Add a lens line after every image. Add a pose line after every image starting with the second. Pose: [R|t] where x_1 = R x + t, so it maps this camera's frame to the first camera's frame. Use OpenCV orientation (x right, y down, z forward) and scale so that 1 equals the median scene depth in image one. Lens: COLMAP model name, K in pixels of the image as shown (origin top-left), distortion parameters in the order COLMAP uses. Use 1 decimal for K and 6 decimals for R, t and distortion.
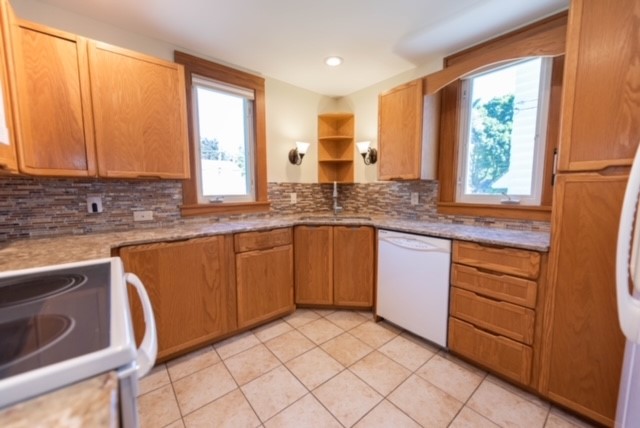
lens RADIAL K [[248.6, 0, 320.0], [0, 248.6, 214.0], [0, 0, 1]] dist [0.001631, 0.000095]
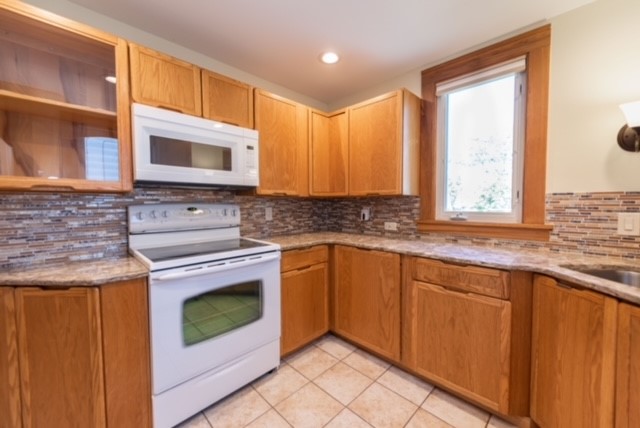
lens RADIAL K [[248.6, 0, 320.0], [0, 248.6, 214.0], [0, 0, 1]] dist [0.001631, 0.000095]
pose [[0.087846, 0.045273, -0.995105, 0.438110], [-0.097182, 0.994591, 0.036671, -0.060542], [0.991382, 0.093485, 0.091770, 0.535027]]
